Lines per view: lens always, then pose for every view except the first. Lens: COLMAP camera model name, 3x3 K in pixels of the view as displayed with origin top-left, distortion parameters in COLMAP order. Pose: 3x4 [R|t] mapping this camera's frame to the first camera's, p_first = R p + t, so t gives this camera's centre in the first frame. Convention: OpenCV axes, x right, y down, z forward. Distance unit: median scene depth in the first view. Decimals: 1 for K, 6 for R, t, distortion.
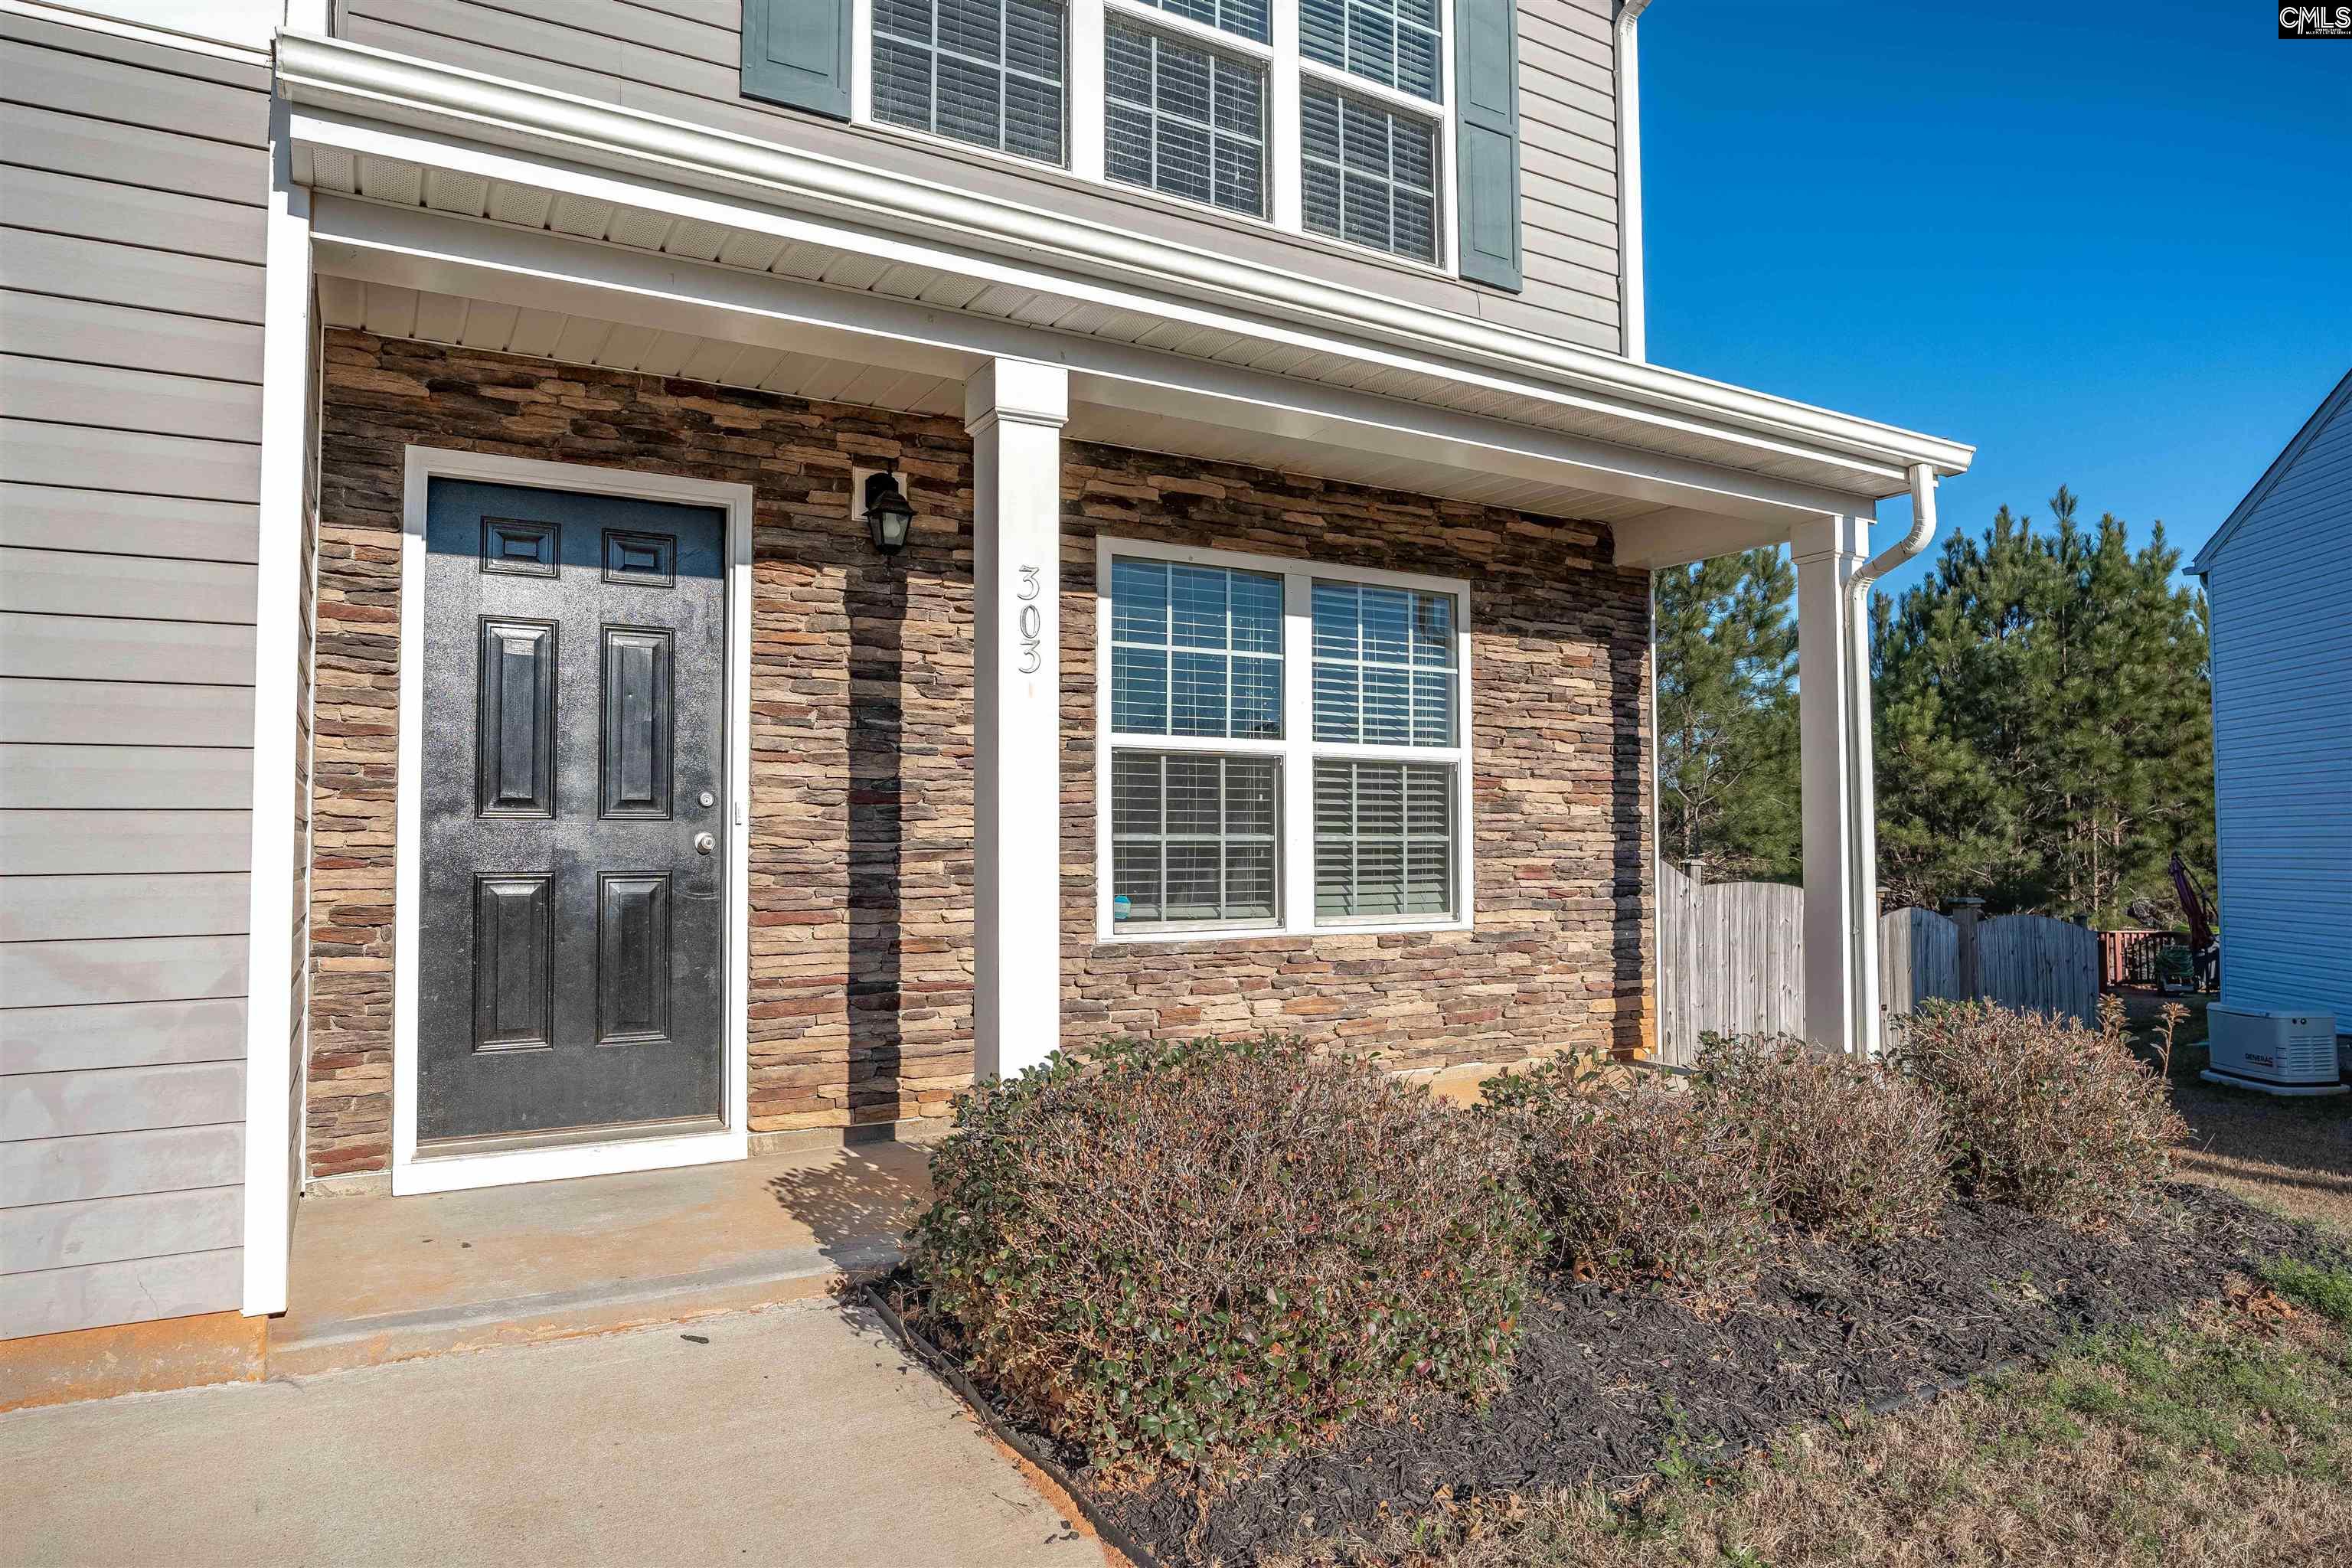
lens RADIAL K [[1415.1, 0, 1180.2], [0, 1415.1, 795.3], [0, 0, 1]] dist [-0.035557, 0.005192]
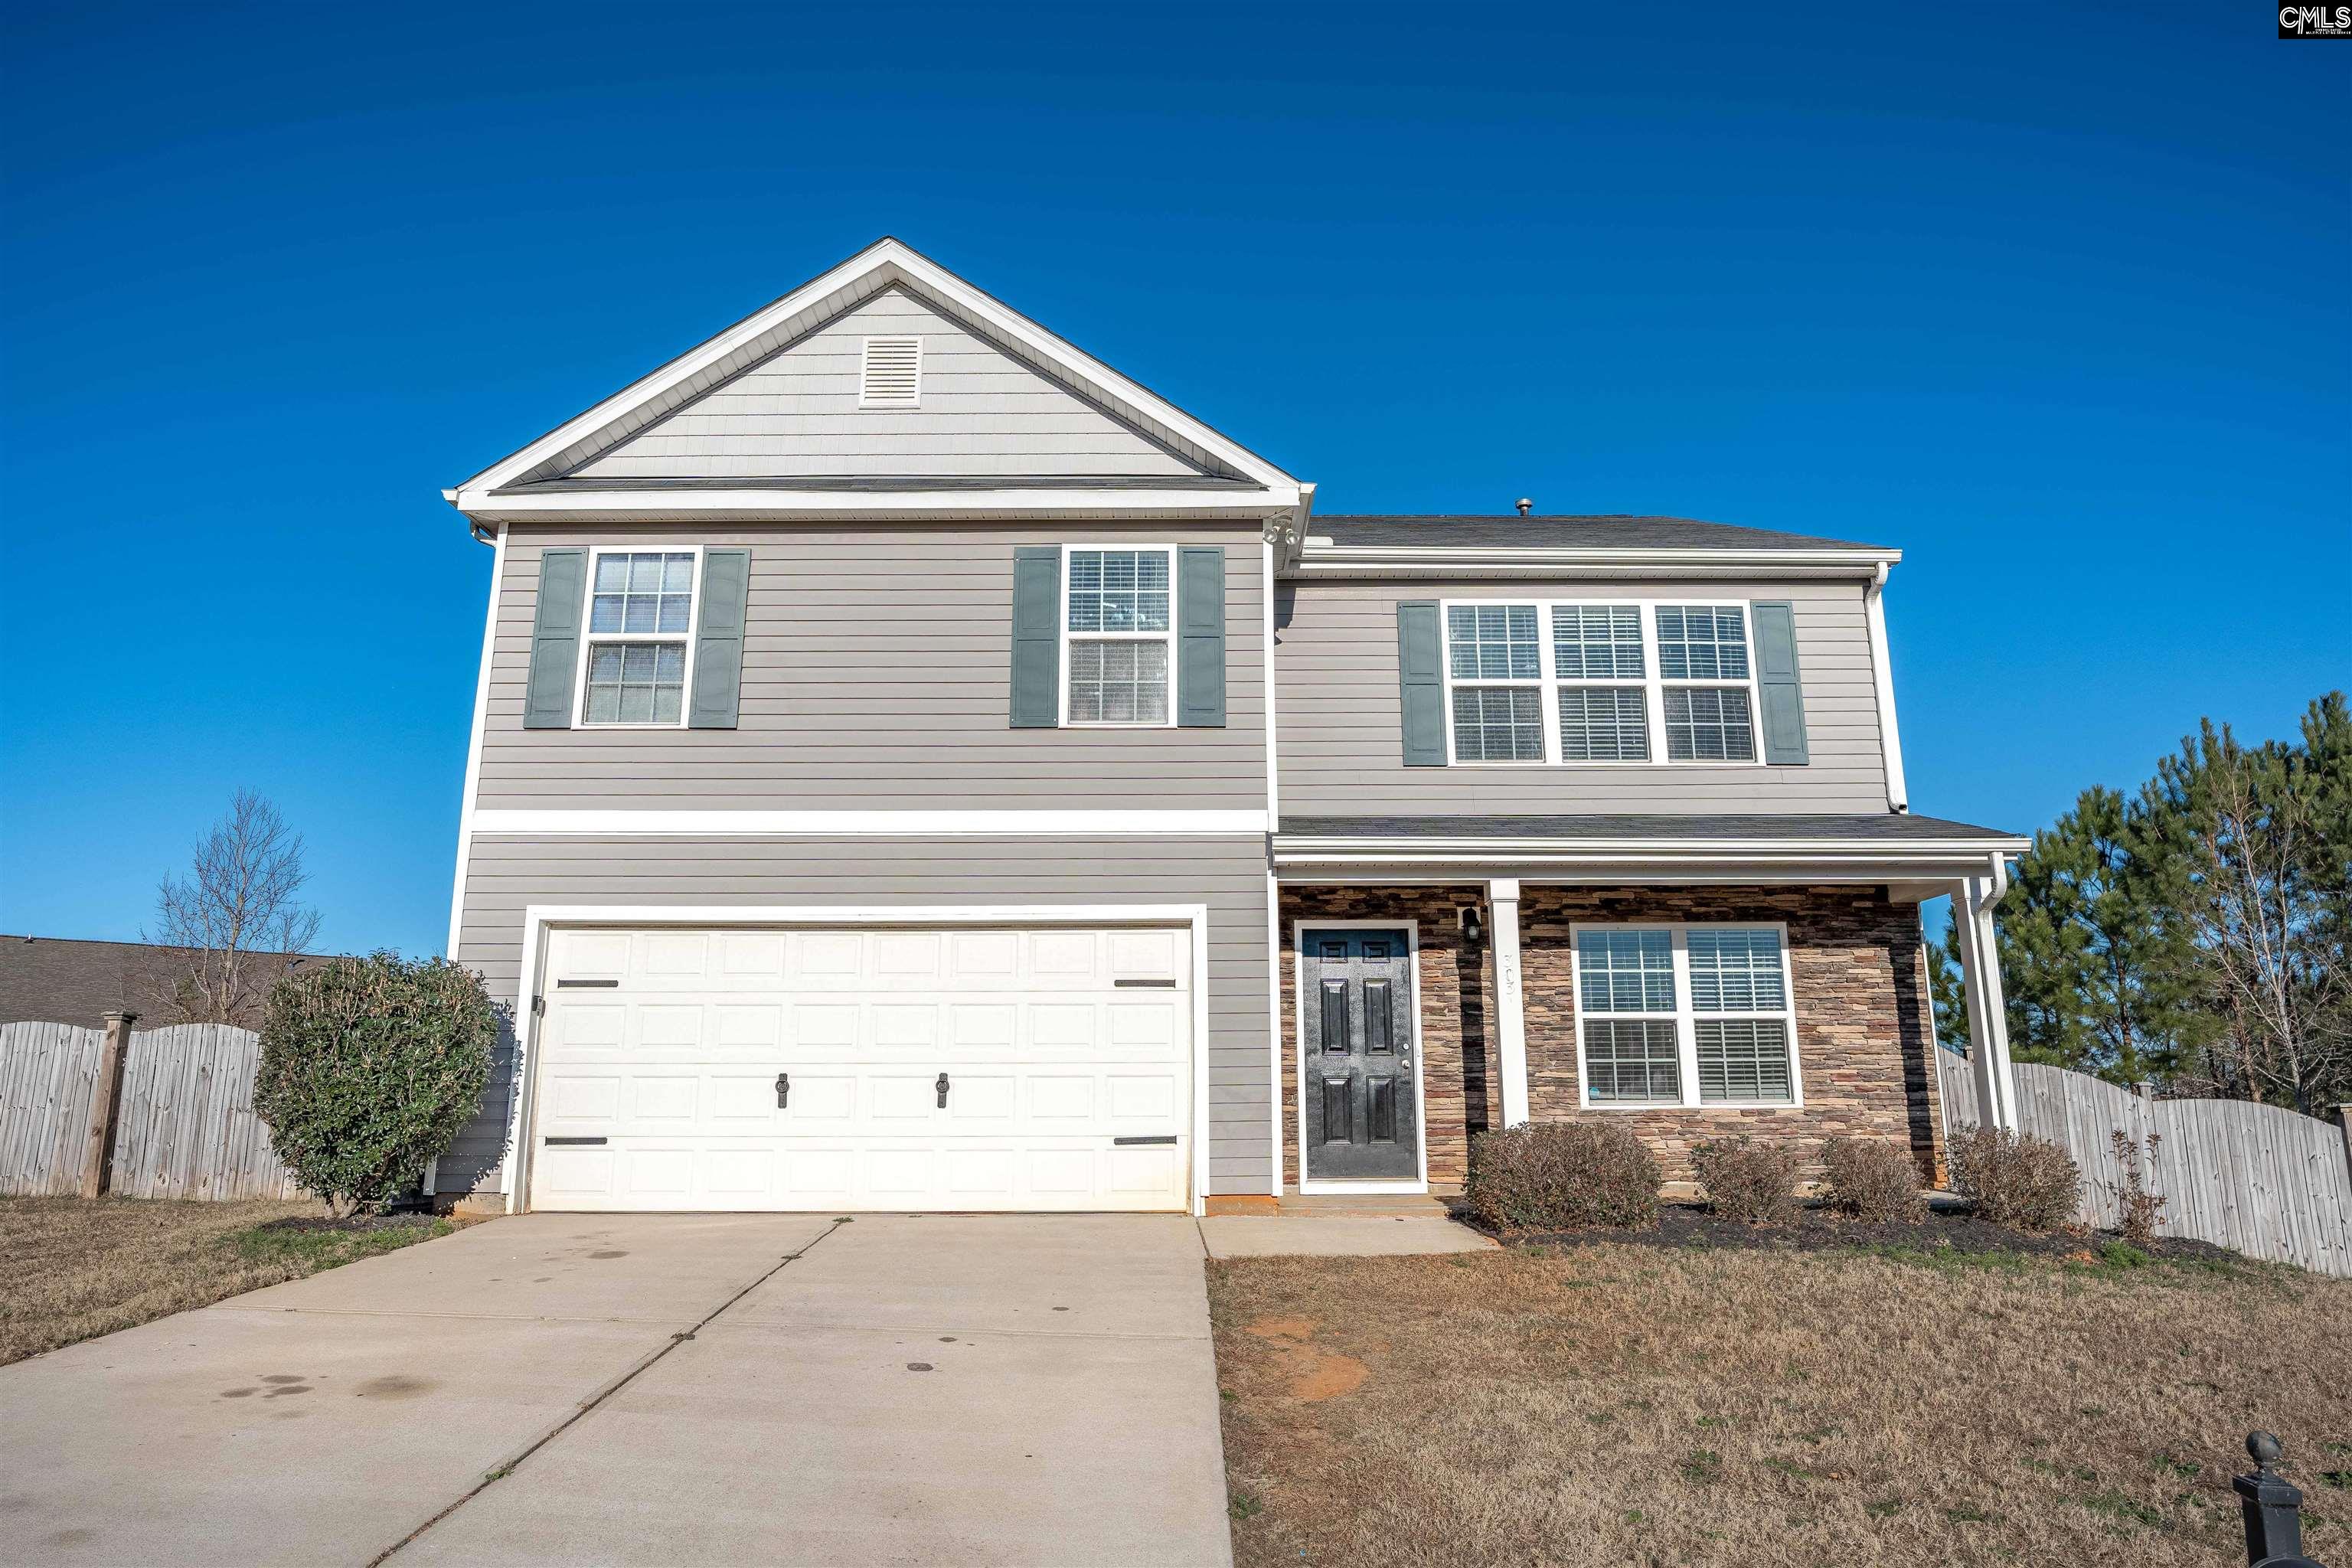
lens RADIAL K [[1415.1, 0, 1177.7], [0, 1415.1, 784.3], [0, 0, 1]] dist [-0.035557, 0.005192]
pose [[0.861690, -0.118581, -0.493385, 0.570394], [0.018353, 0.978959, -0.203232, 0.046192], [0.507103, 0.166068, 0.845735, -1.318961]]
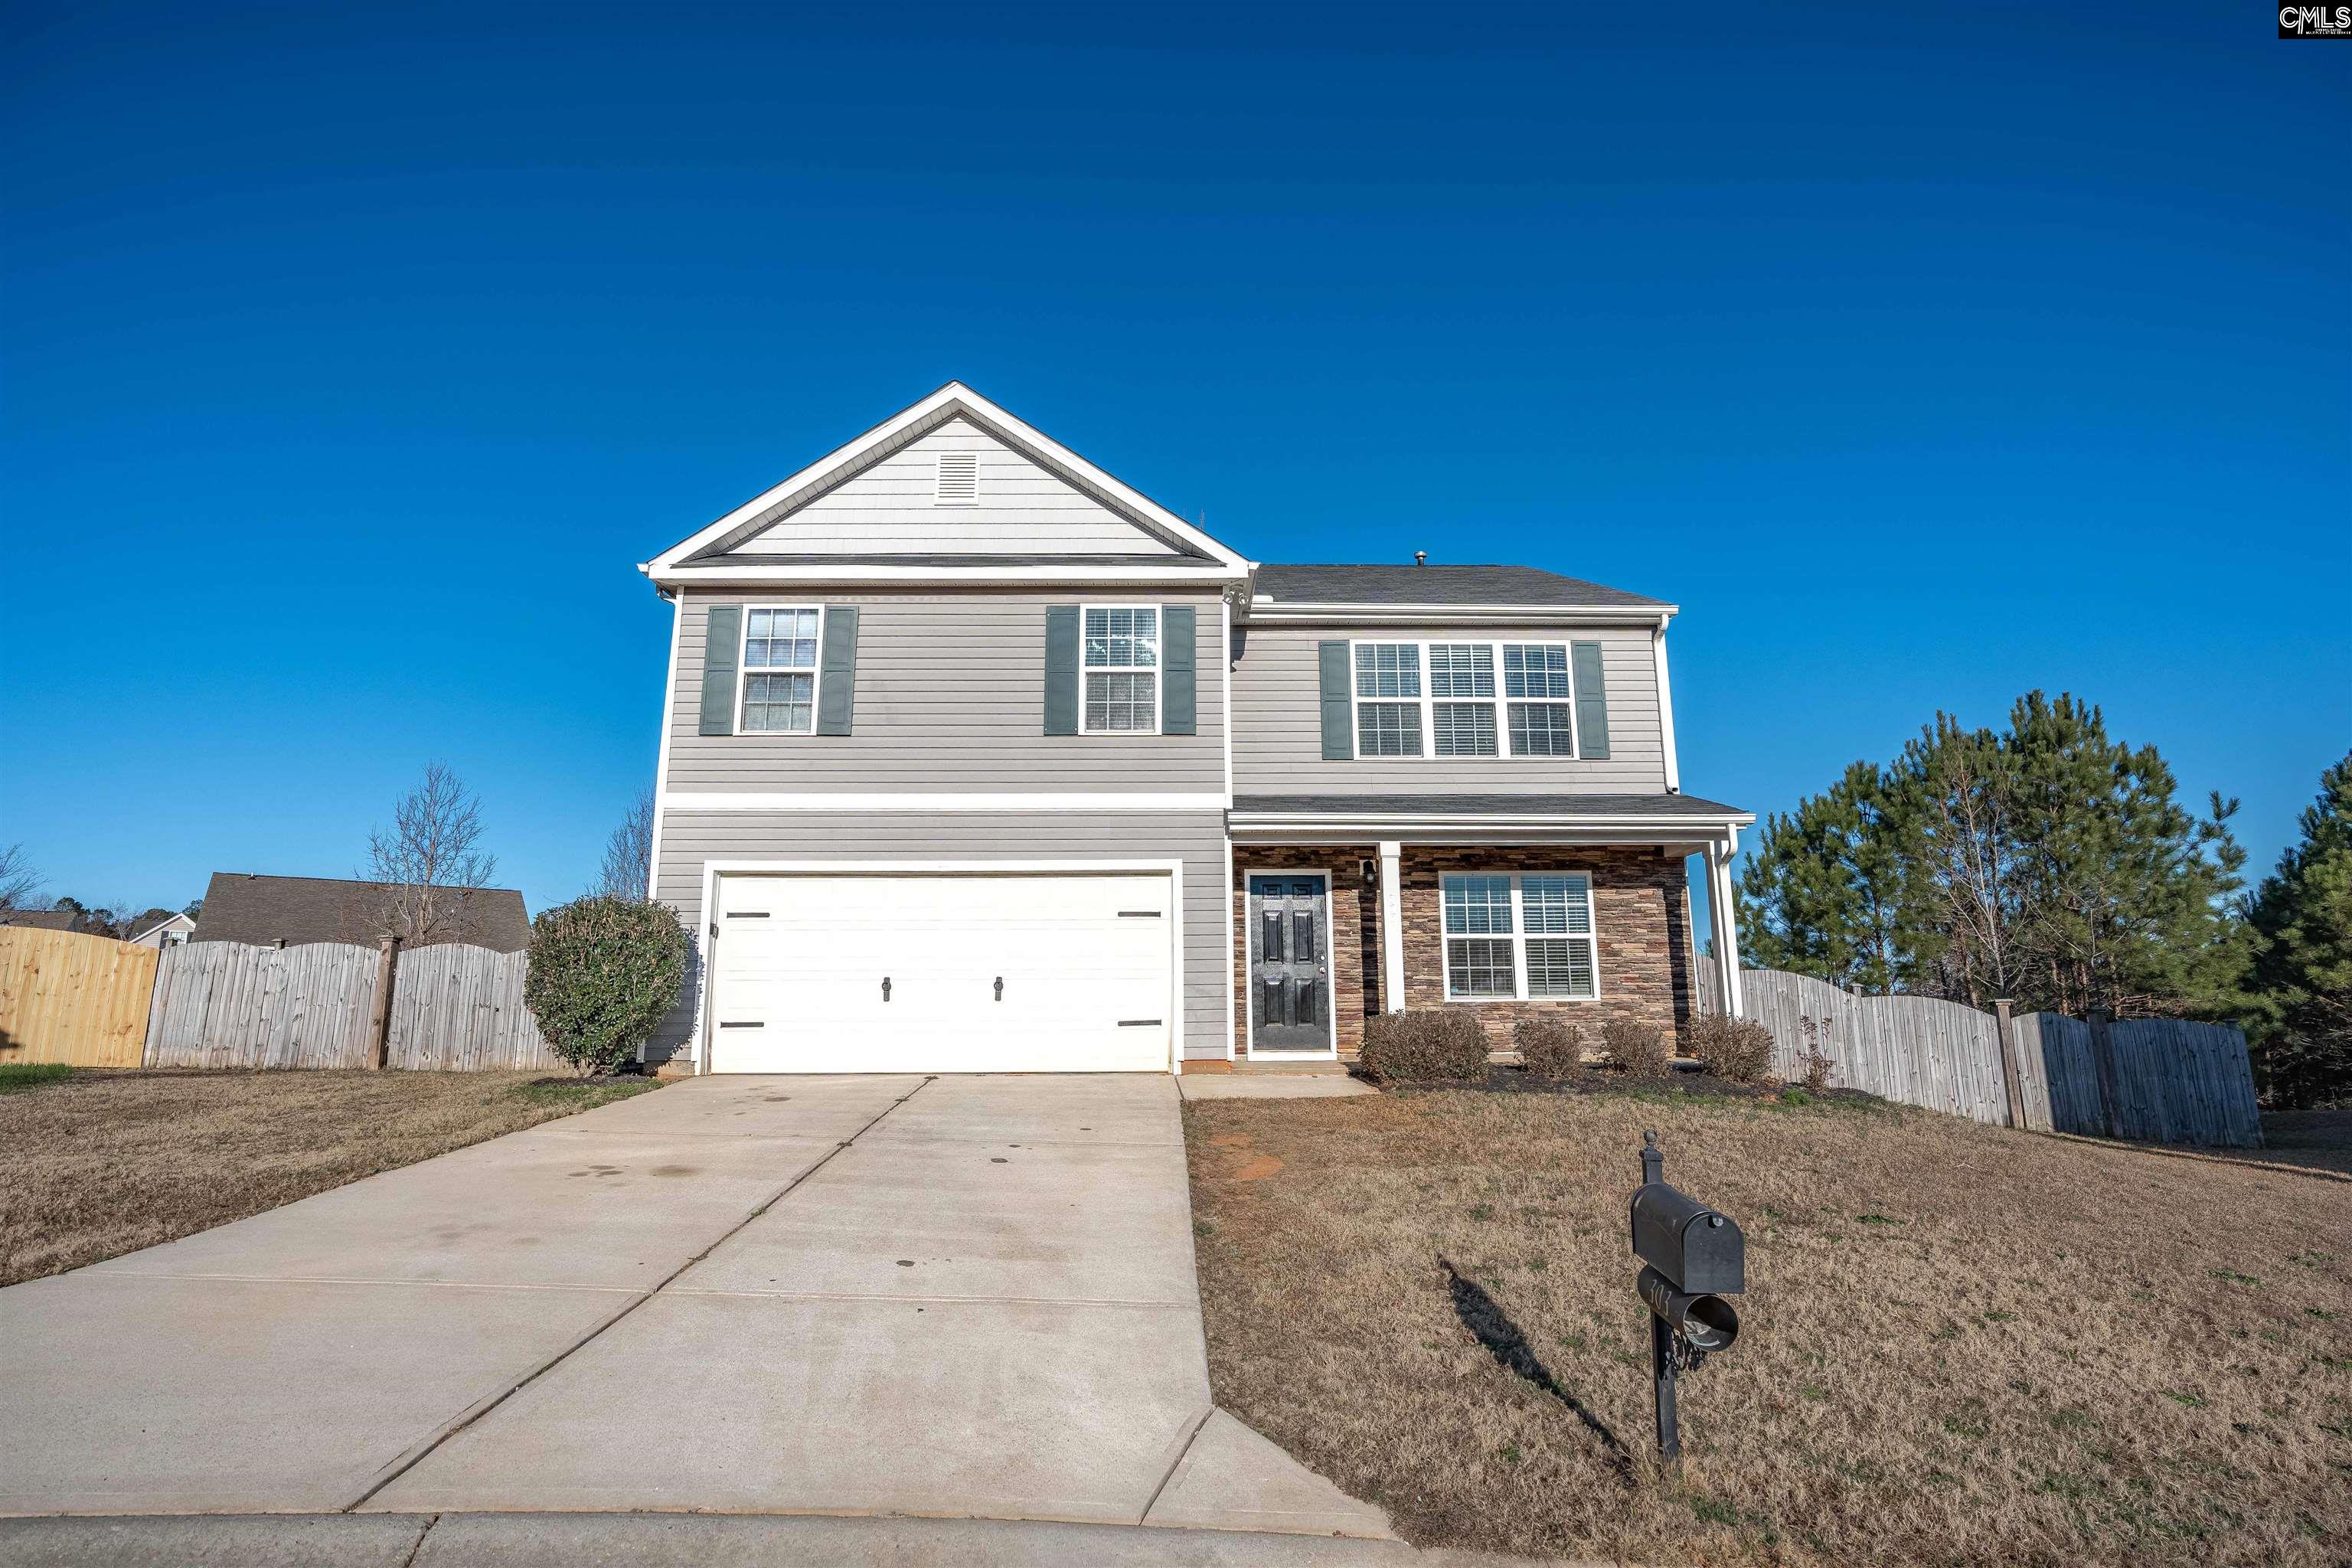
lens RADIAL K [[1138.7, 0, 1175.6], [0, 1138.7, 780.0], [0, 0, 1]] dist [-0.029696, 0.006463]
pose [[0.868015, -0.104326, -0.485455, 0.734718], [0.020070, 0.984251, -0.175633, 0.054054], [0.496133, 0.142709, 0.856438, -1.603288]]
